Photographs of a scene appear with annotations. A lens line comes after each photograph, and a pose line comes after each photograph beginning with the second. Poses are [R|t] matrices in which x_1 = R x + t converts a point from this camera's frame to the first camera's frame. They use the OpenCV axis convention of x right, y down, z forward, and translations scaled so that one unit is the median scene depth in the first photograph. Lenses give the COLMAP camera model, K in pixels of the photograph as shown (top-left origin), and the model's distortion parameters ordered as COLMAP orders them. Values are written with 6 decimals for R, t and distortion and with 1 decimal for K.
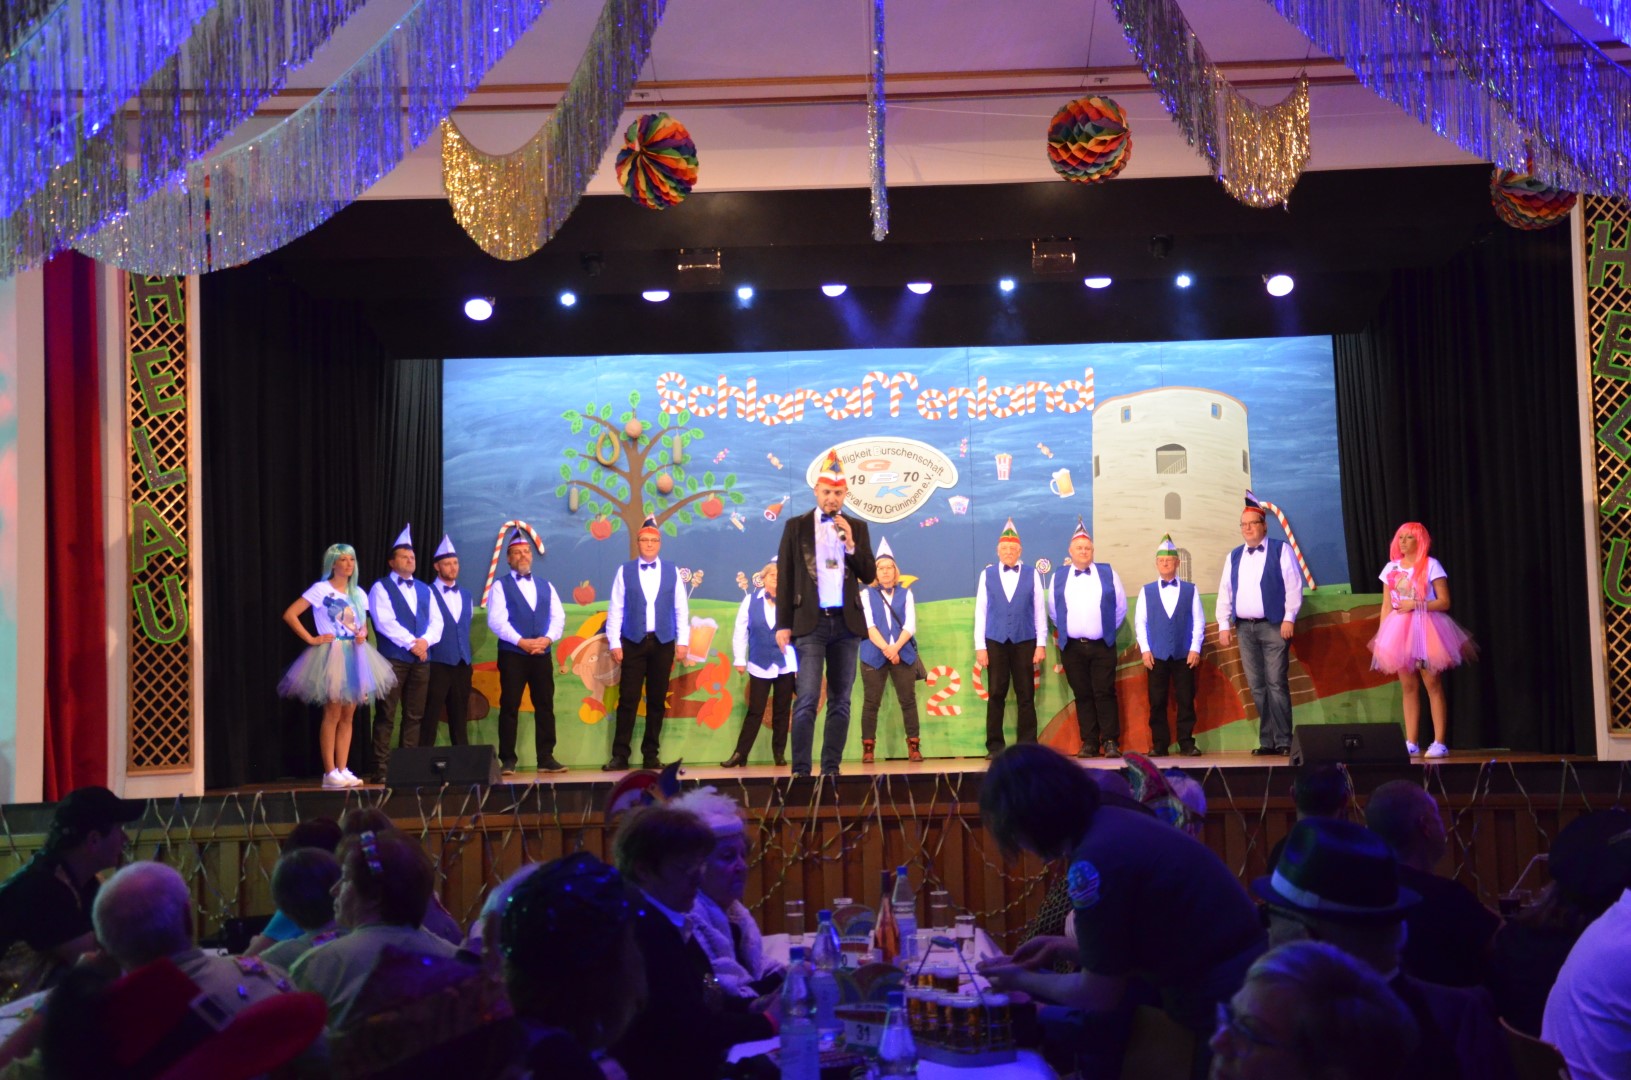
lens RADIAL K [[2259.6, 0, 859.0], [0, 2259.6, 528.0], [0, 0, 1]] dist [0.101853, 0.000000]
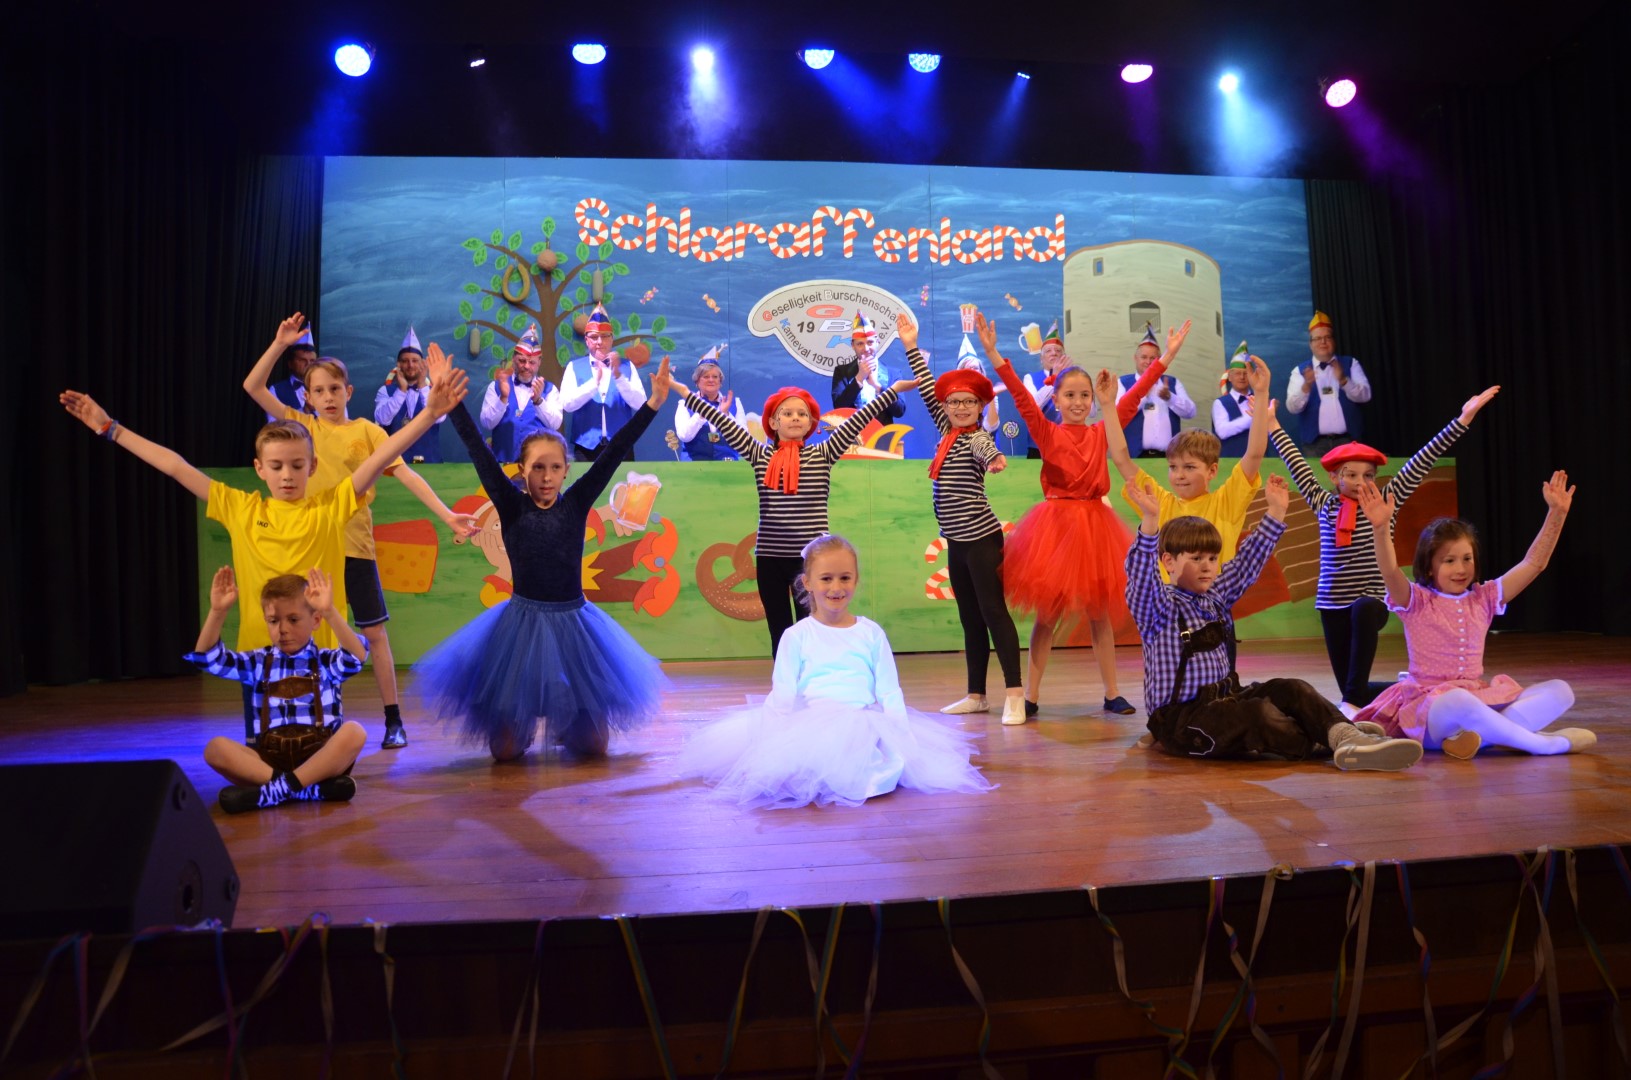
lens RADIAL K [[1307.5, 0, 868.9], [0, 1307.5, 533.1], [0, 0, 1]] dist [-0.158190, 0.120358]
pose [[0.985560, 0.006664, 0.169195, -0.061337], [-0.014363, 0.998914, 0.044325, 0.035583], [-0.168715, -0.046115, 0.984585, 0.495527]]
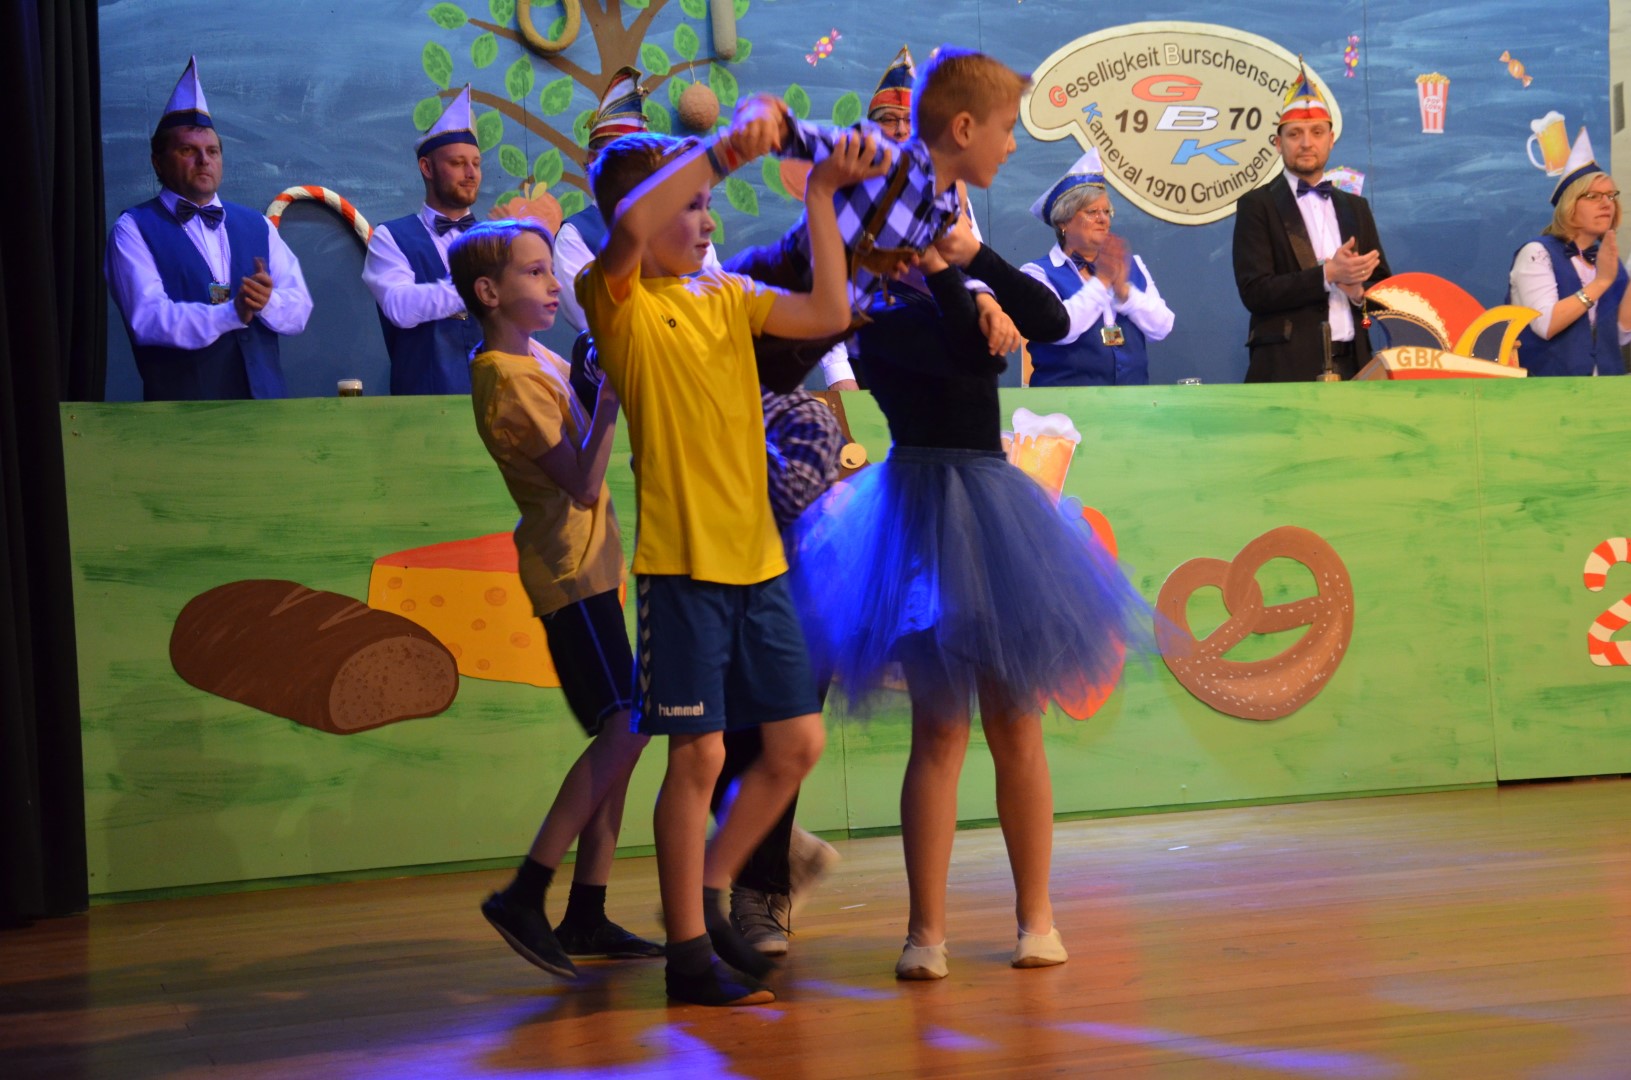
lens RADIAL K [[2515.9, 0, 863.5], [0, 2515.9, 527.3], [0, 0, 1]] dist [0.263367, 0.000000]
pose [[0.934011, -0.010097, 0.357102, -0.217276], [0.004879, 0.999868, 0.015510, 0.046798], [-0.357212, -0.012744, 0.933937, 0.573633]]
